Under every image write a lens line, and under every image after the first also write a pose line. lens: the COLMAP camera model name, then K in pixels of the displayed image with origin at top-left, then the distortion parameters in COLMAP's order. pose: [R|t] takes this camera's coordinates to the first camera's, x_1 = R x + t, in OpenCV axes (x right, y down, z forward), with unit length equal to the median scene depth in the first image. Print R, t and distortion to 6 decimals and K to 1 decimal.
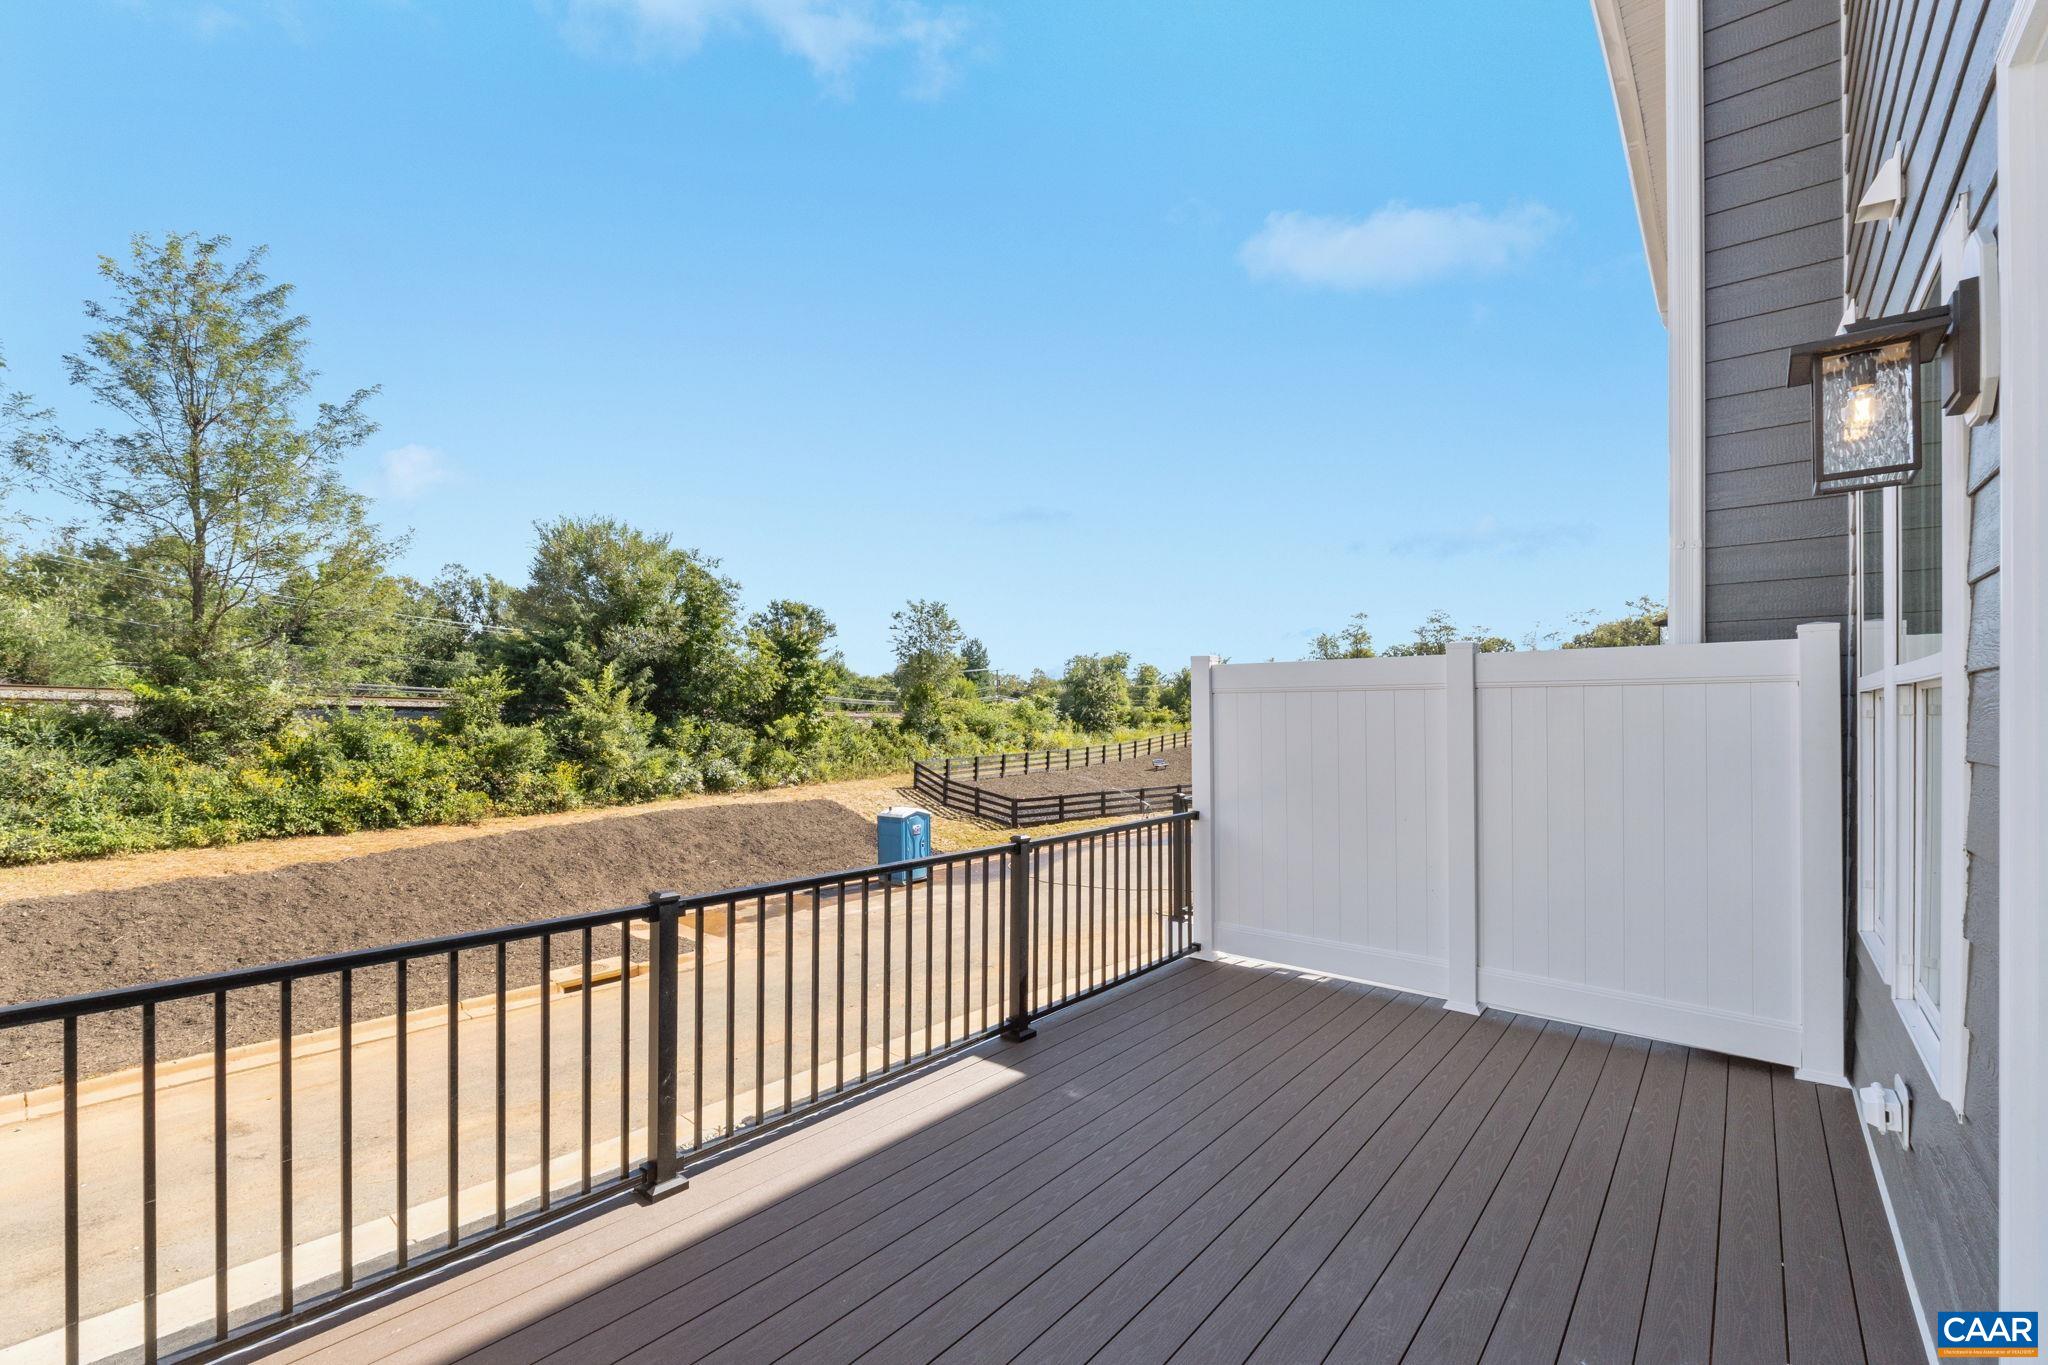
lens RADIAL K [[869.3, 0, 990.3], [0, 869.3, 707.7], [0, 0, 1]] dist [-0.001361, -0.000252]
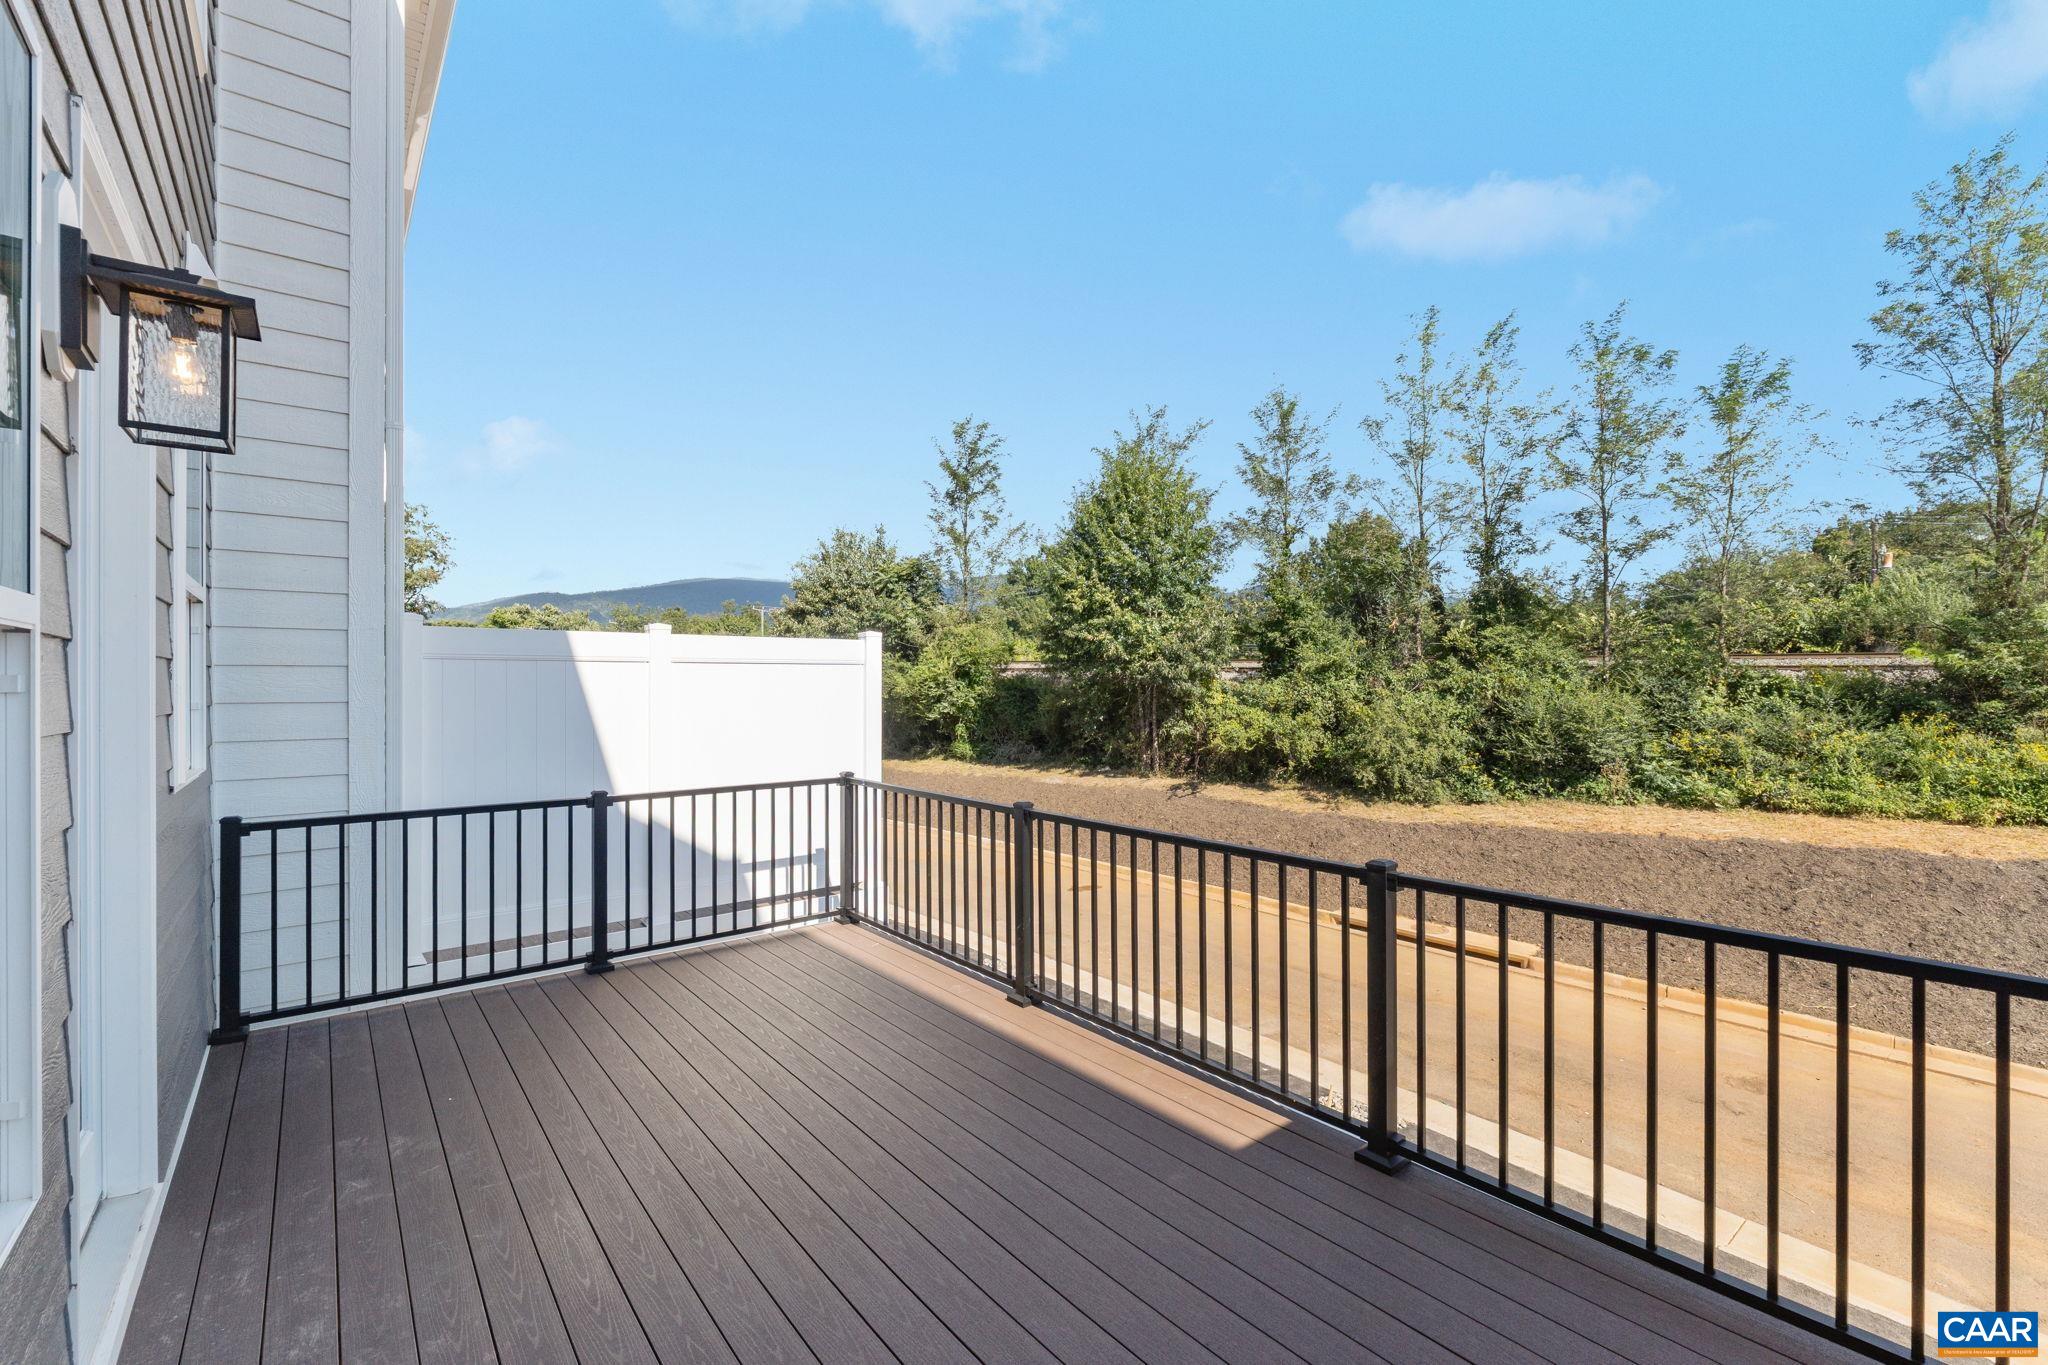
lens RADIAL K [[857.9, 0, 1014.6], [0, 857.9, 672.1], [0, 0, 1]] dist [-0.011612, -0.000085]
pose [[-0.175255, -0.016611, -0.984383, 0.152231], [0.016258, 0.999673, -0.019763, 0.001714], [0.984389, -0.019467, -0.174927, 0.174097]]
